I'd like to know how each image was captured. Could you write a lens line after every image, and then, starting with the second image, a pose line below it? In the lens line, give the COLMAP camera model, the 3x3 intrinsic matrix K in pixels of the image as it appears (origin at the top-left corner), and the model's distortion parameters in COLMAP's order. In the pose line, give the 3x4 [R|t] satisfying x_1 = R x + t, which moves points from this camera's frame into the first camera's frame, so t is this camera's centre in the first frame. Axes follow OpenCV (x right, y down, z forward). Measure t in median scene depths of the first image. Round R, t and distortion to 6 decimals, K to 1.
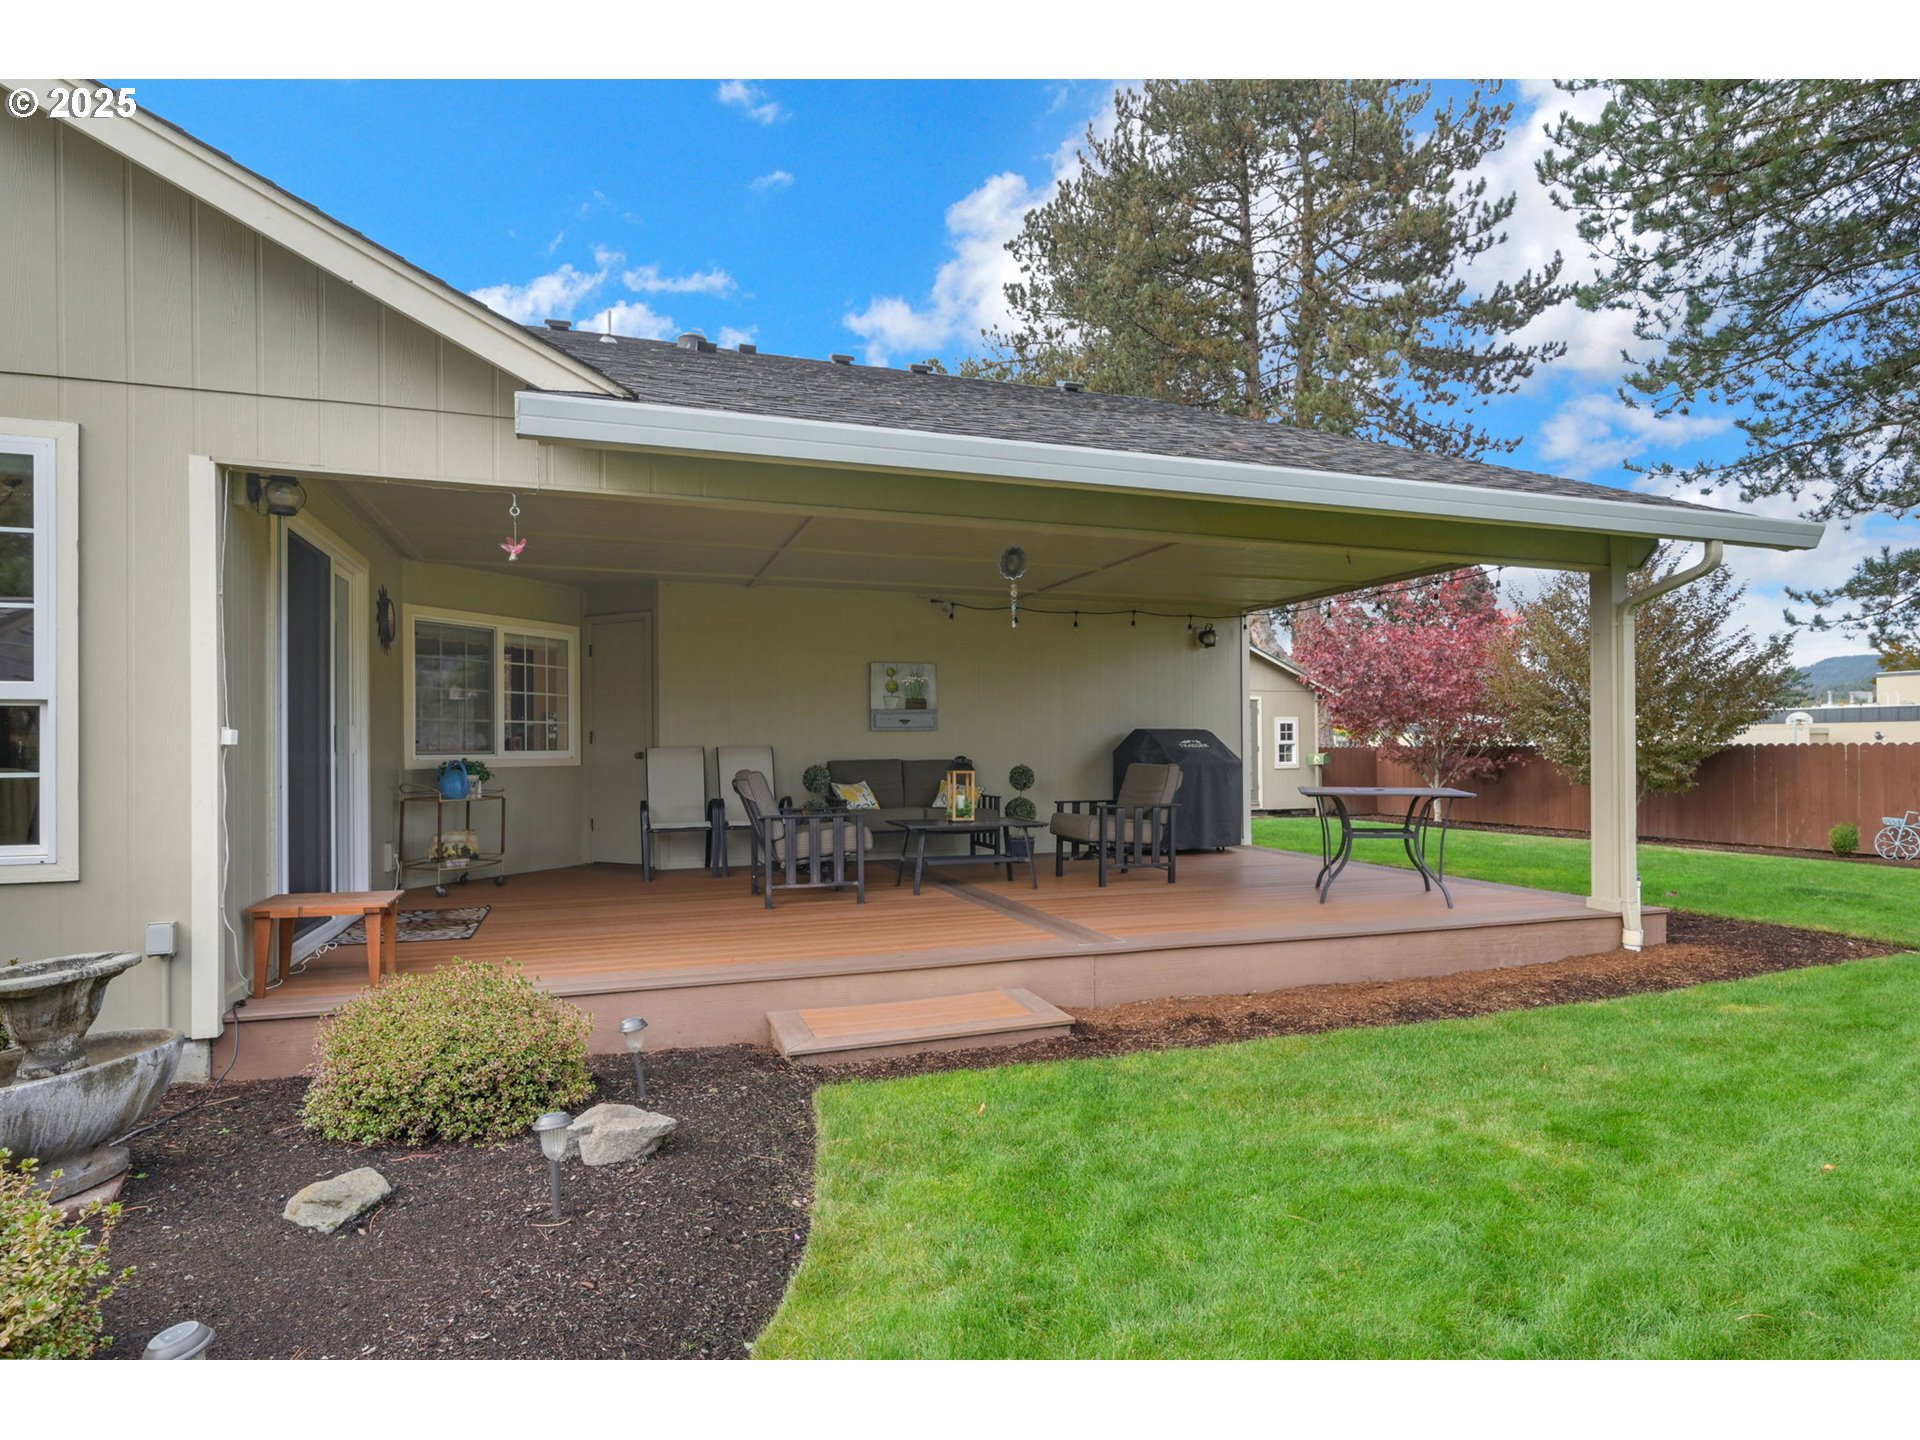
lens RADIAL K [[960.9, 0, 1021.3], [0, 960.9, 738.2], [0, 0, 1]] dist [0.001012, -0.001069]
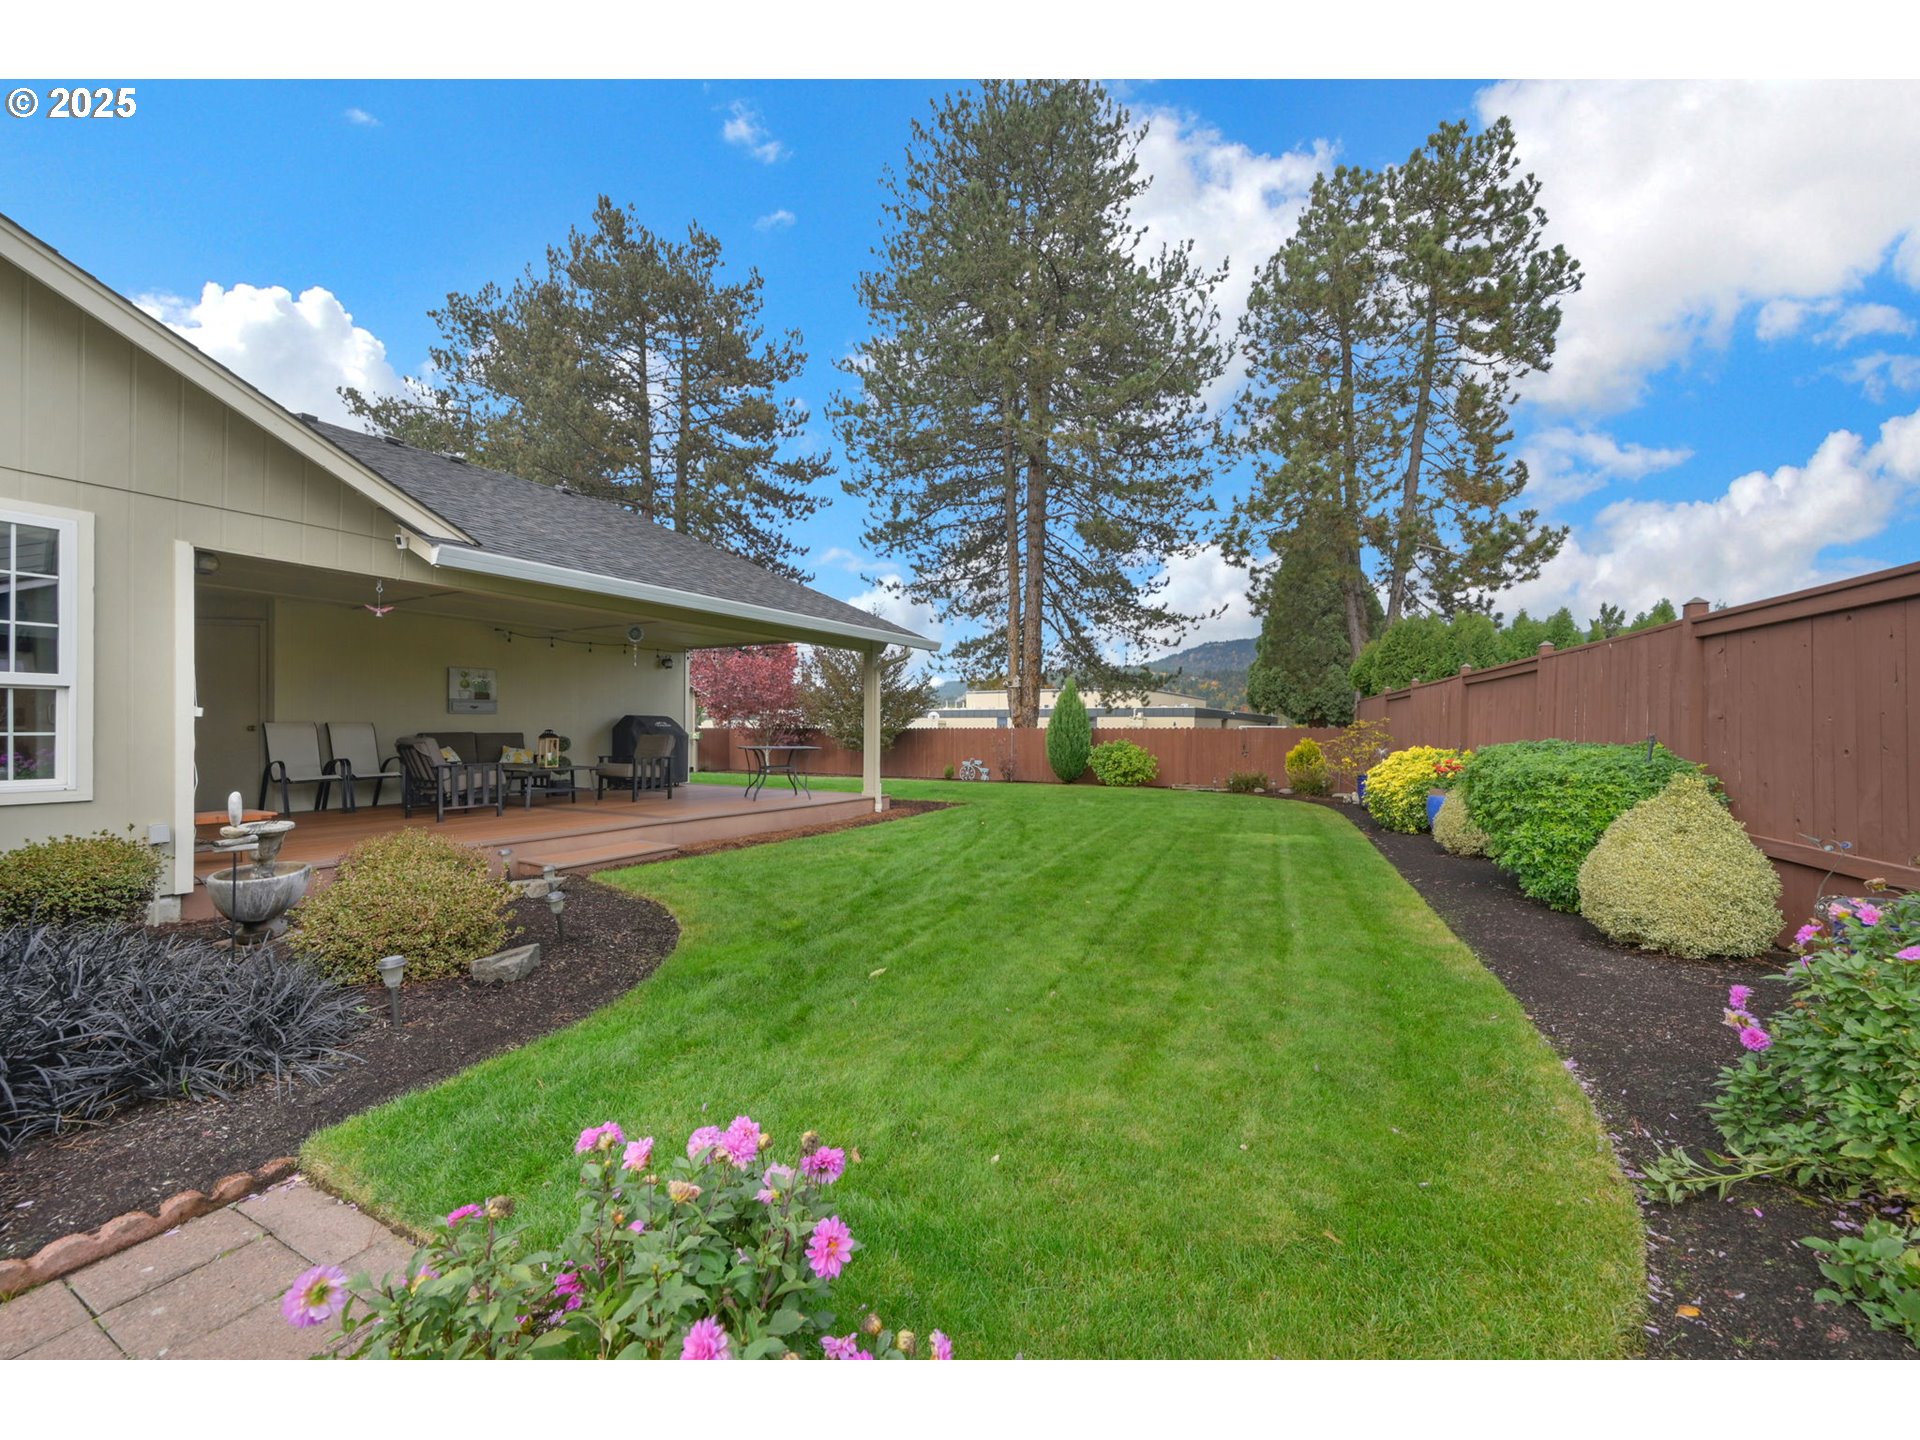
lens RADIAL K [[960.9, 0, 963.4], [0, 960.9, 723.2], [0, 0, 1]] dist [0.001012, -0.001069]
pose [[0.756762, 0.012968, 0.653562, -0.469600], [-0.011779, 0.999911, -0.006202, 0.006834], [-0.653584, -0.003004, 0.756848, -0.578570]]
